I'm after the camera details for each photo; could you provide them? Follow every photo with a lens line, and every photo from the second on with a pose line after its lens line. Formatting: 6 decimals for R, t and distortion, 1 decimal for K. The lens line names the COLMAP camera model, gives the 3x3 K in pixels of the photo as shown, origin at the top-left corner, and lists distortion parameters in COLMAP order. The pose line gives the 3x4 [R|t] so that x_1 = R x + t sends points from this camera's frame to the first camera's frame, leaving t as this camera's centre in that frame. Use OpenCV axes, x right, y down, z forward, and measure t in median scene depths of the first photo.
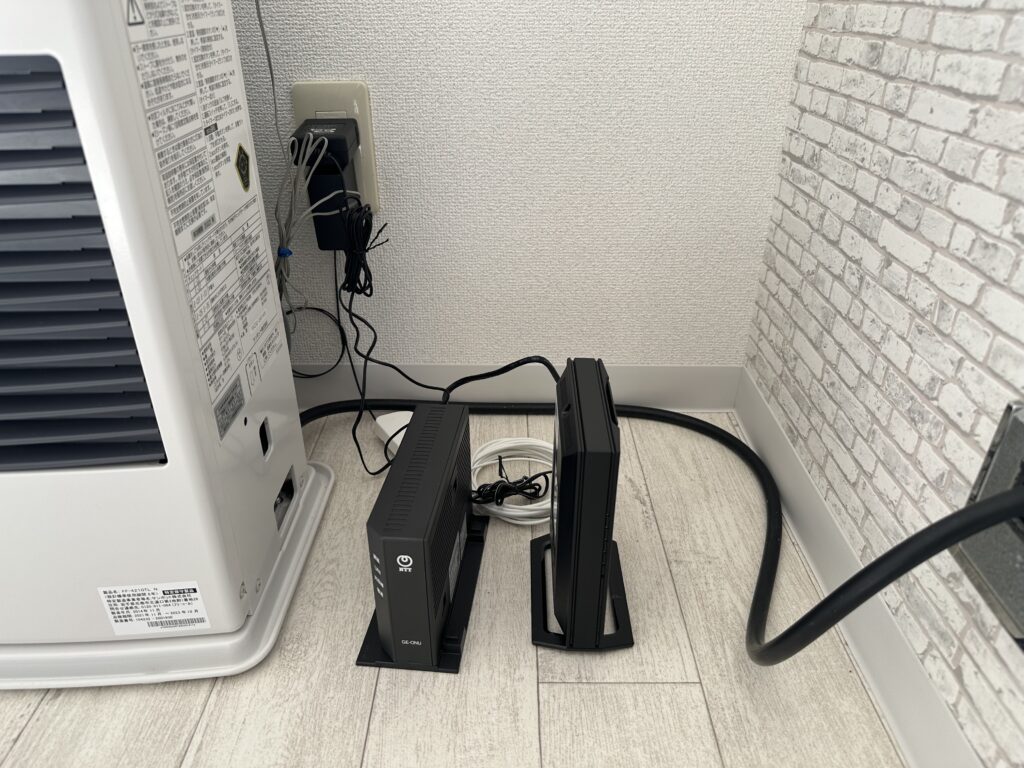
lens RADIAL K [[724.4, 0, 518.7], [0, 724.4, 374.5], [0, 0, 1]] dist [-0.000340, -0.004838]
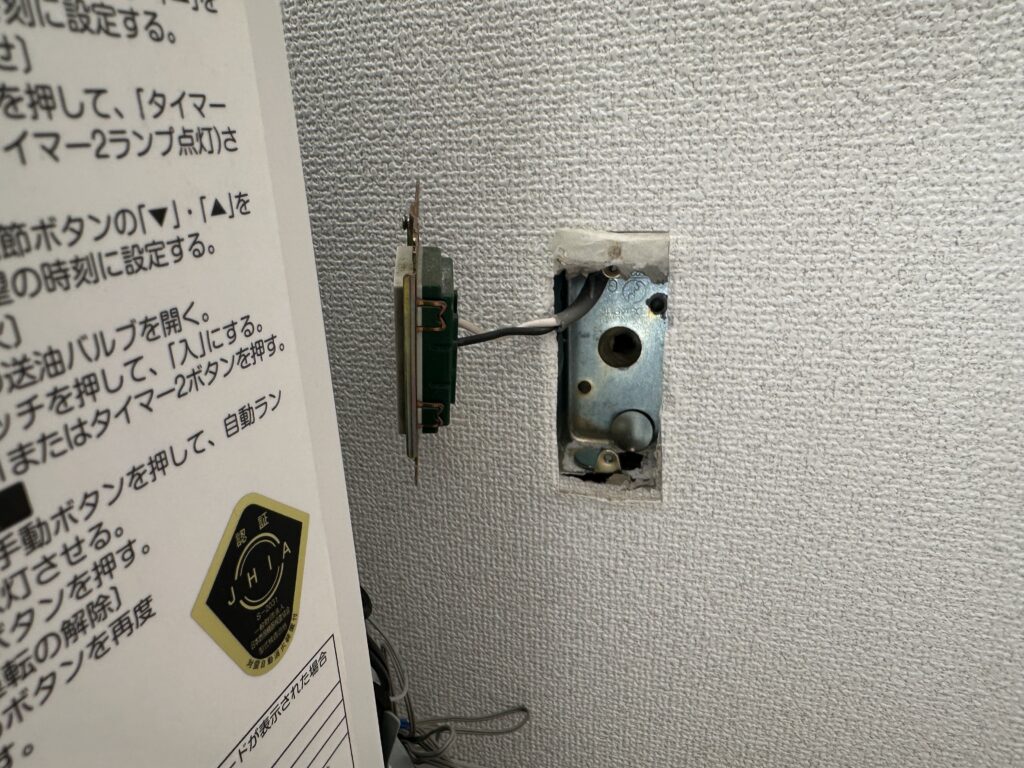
lens RADIAL K [[724.4, 0, 511.1], [0, 724.4, 389.9], [0, 0, 1]] dist [-0.000340, -0.004838]
pose [[0.946535, 0.069305, -0.315069, -0.227478], [-0.115146, 0.984901, -0.129276, -0.322088], [0.301352, 0.158643, 0.940223, 0.777615]]
